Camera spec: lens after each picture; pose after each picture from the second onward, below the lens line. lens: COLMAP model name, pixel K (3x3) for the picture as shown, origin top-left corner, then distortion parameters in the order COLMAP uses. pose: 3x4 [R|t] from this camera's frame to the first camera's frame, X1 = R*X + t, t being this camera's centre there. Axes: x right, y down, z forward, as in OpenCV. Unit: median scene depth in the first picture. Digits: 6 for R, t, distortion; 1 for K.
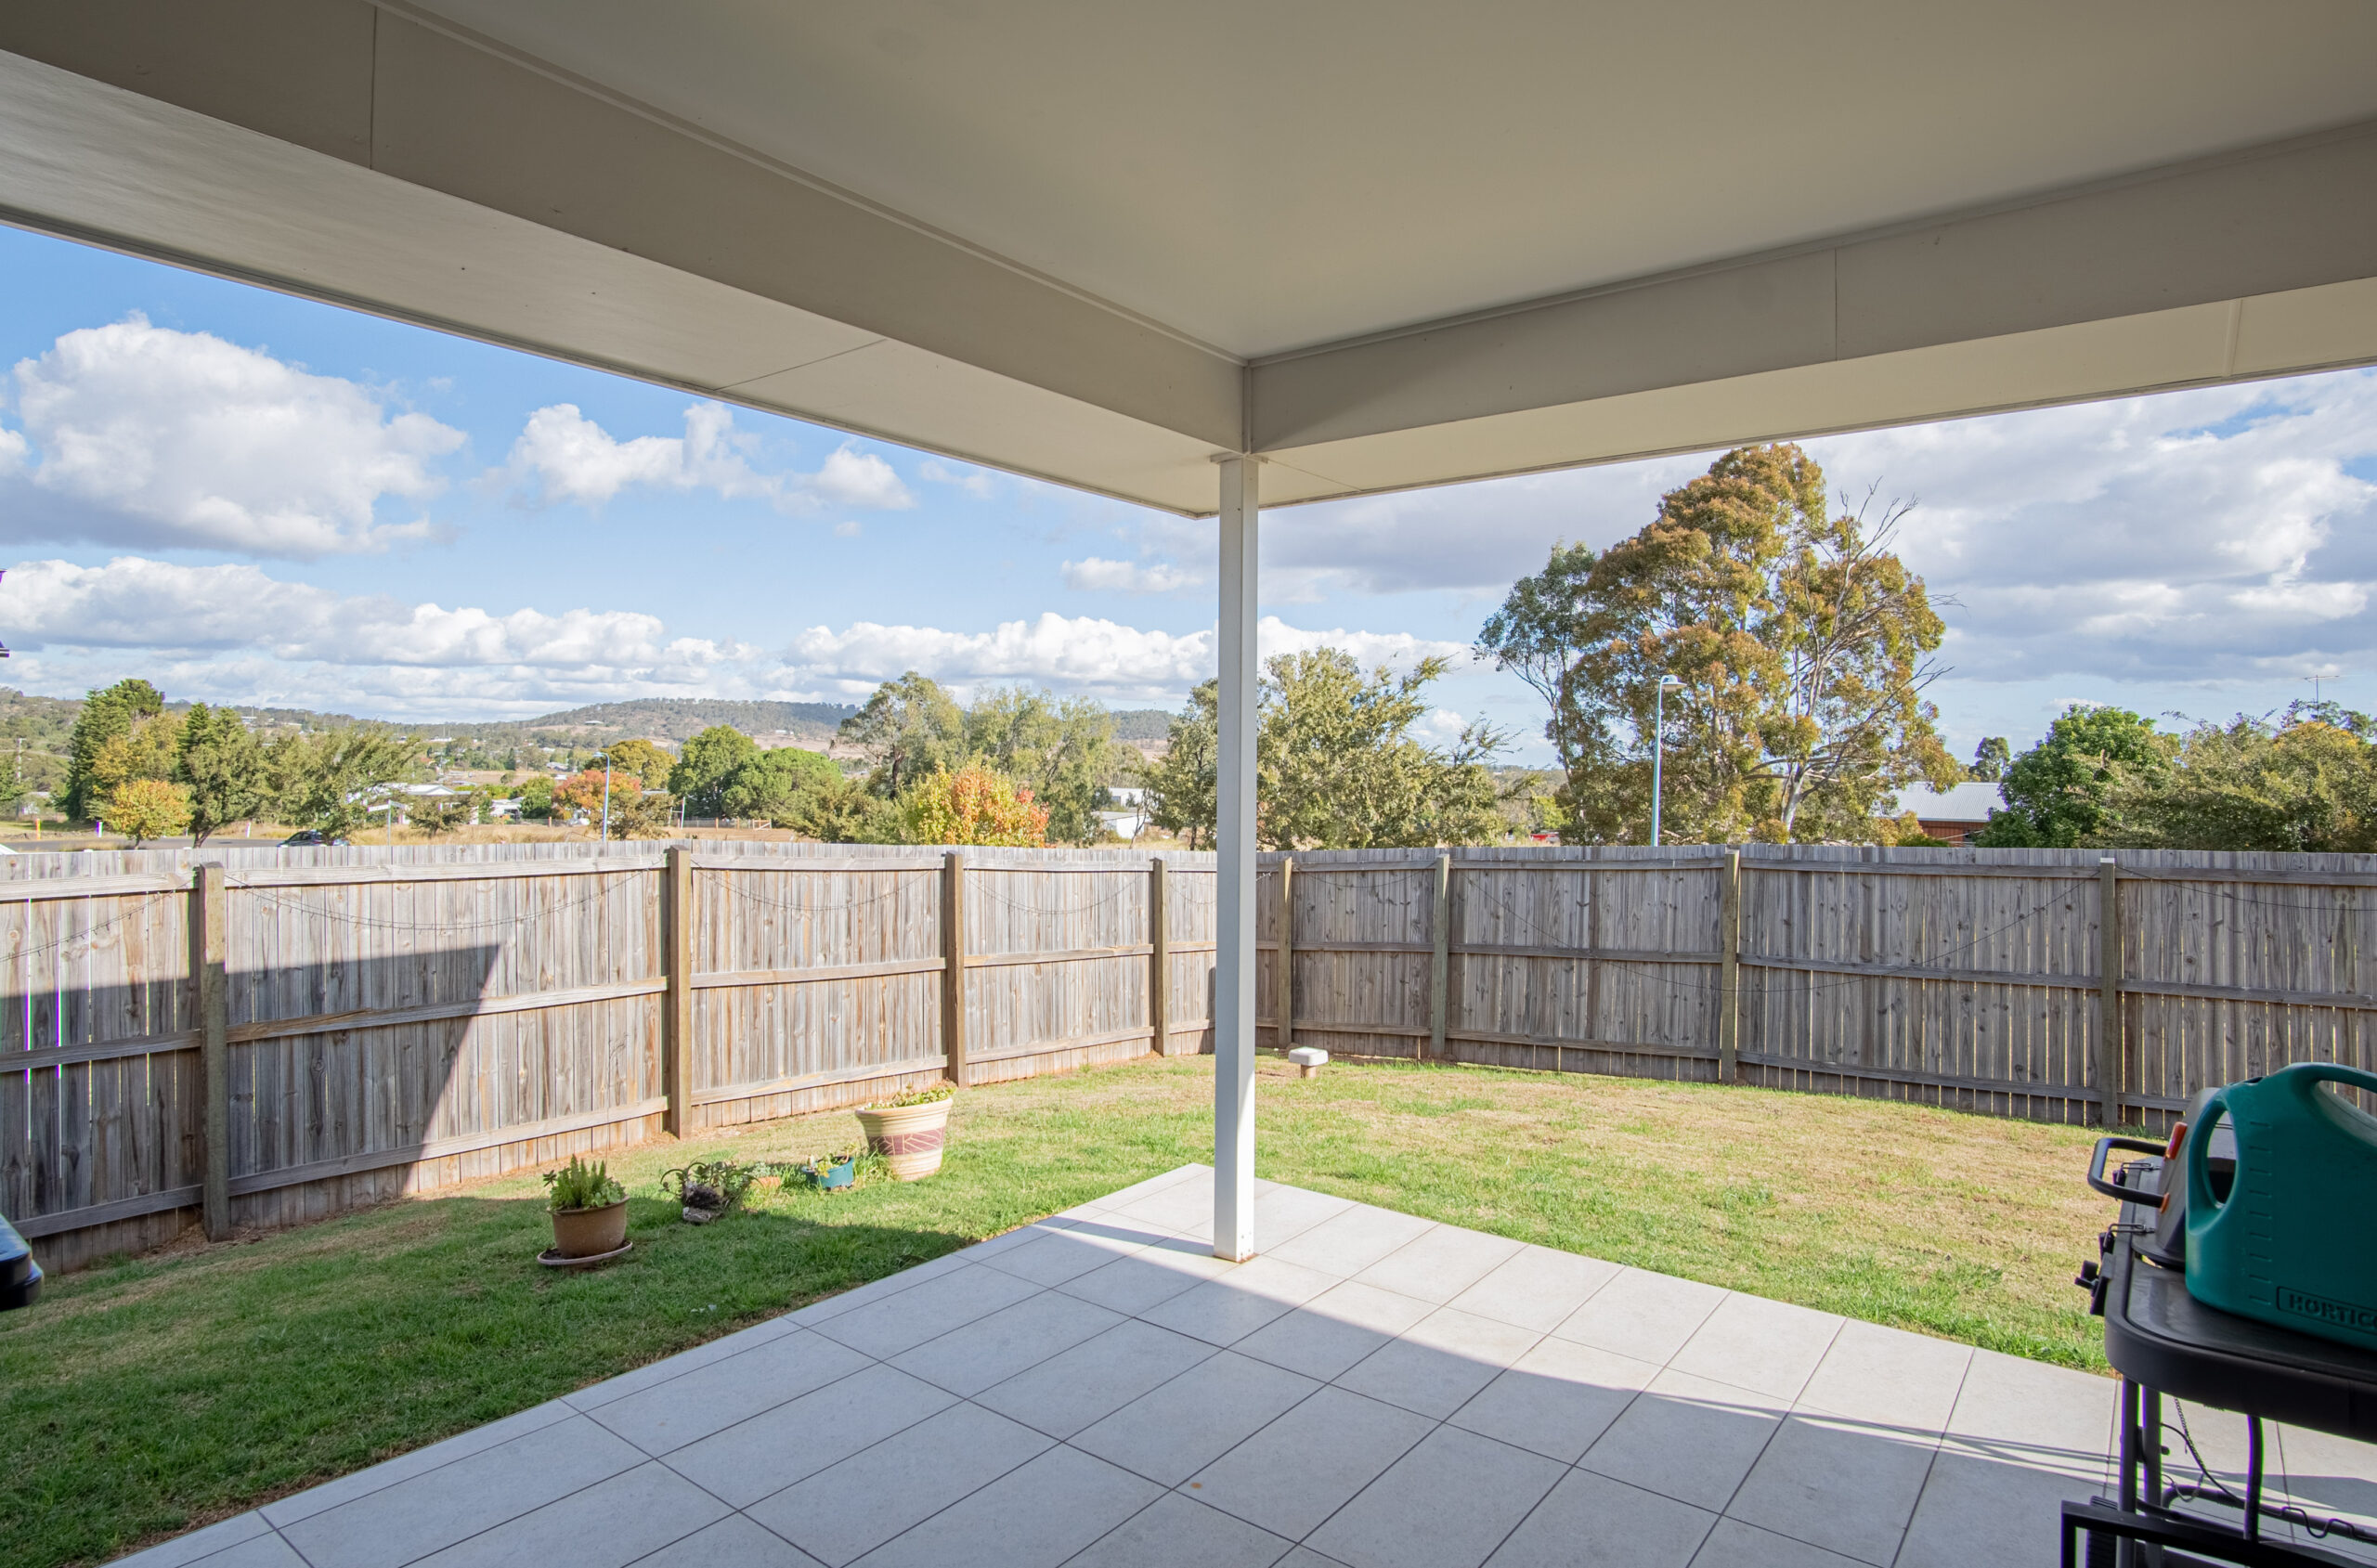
lens RADIAL K [[1311.2, 0, 1184.9], [0, 1311.2, 753.0], [0, 0, 1]] dist [-0.015069, 0.000020]
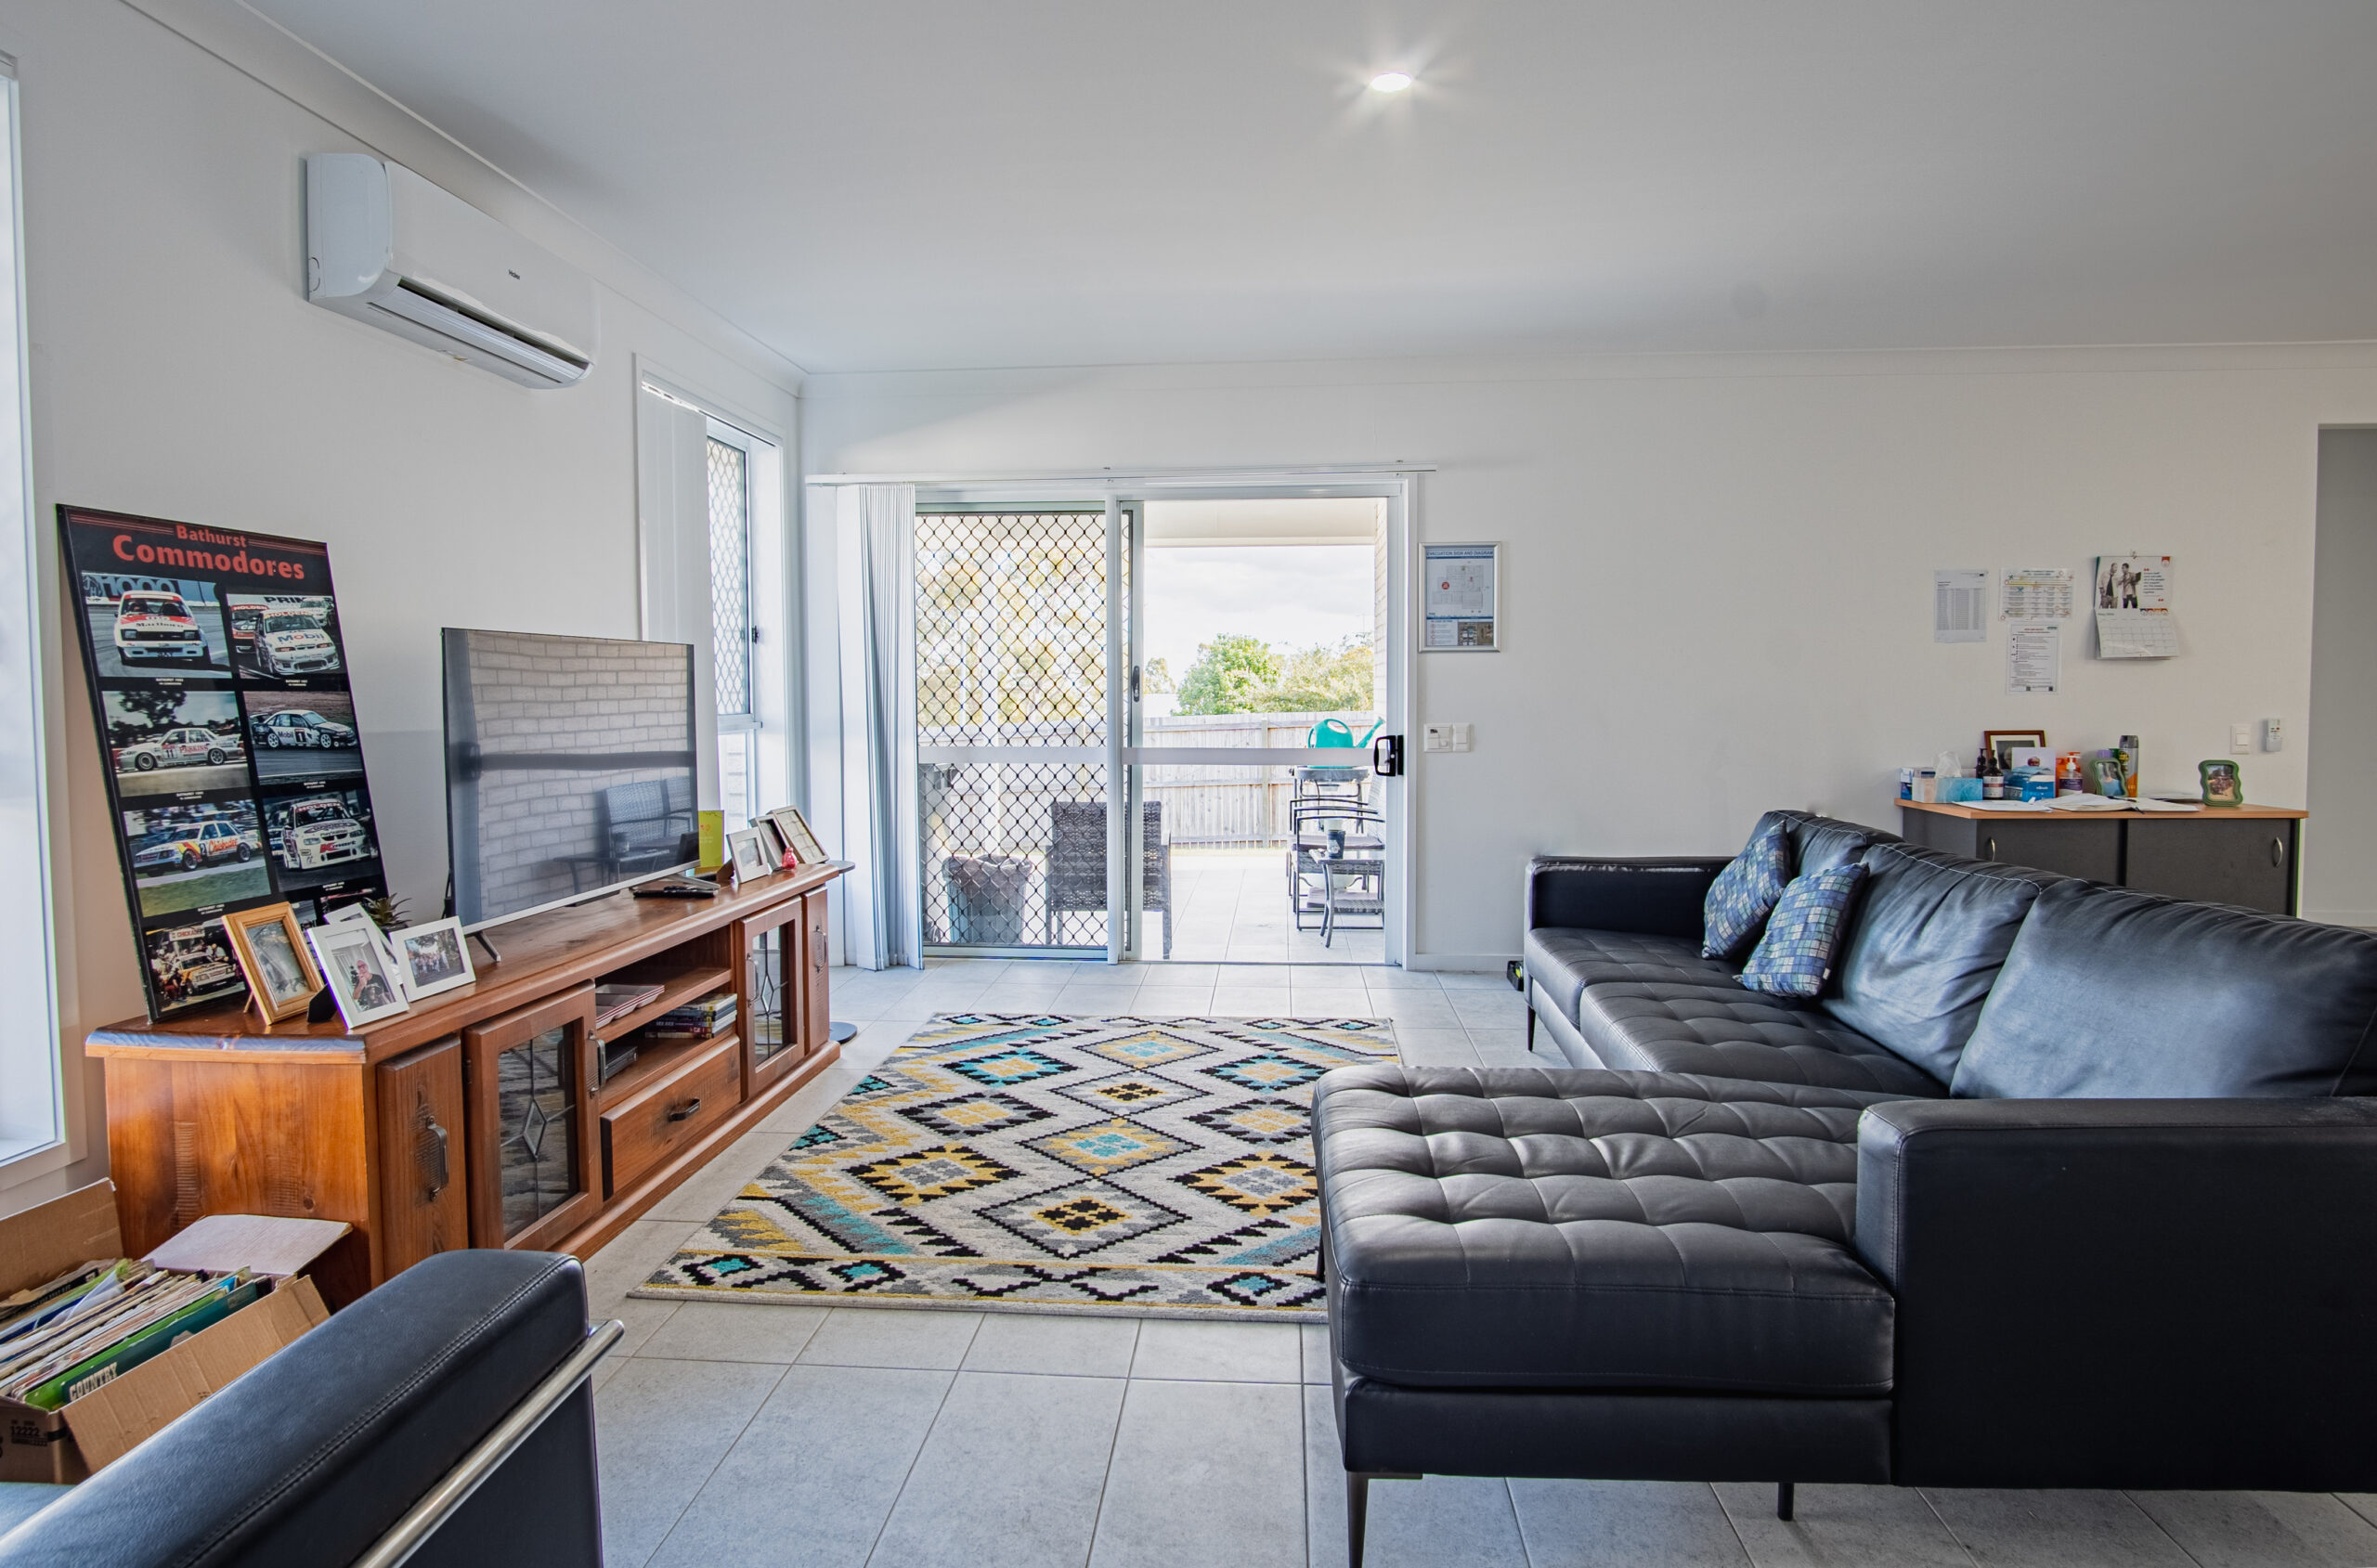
lens RADIAL K [[1311.2, 0, 1184.9], [0, 1311.2, 753.0], [0, 0, 1]] dist [-0.015069, 0.000020]
pose [[0.835120, -0.032159, 0.549127, -0.246721], [-0.001998, 0.998106, 0.061491, 0.007692], [-0.550064, -0.052450, 0.833474, -0.300094]]
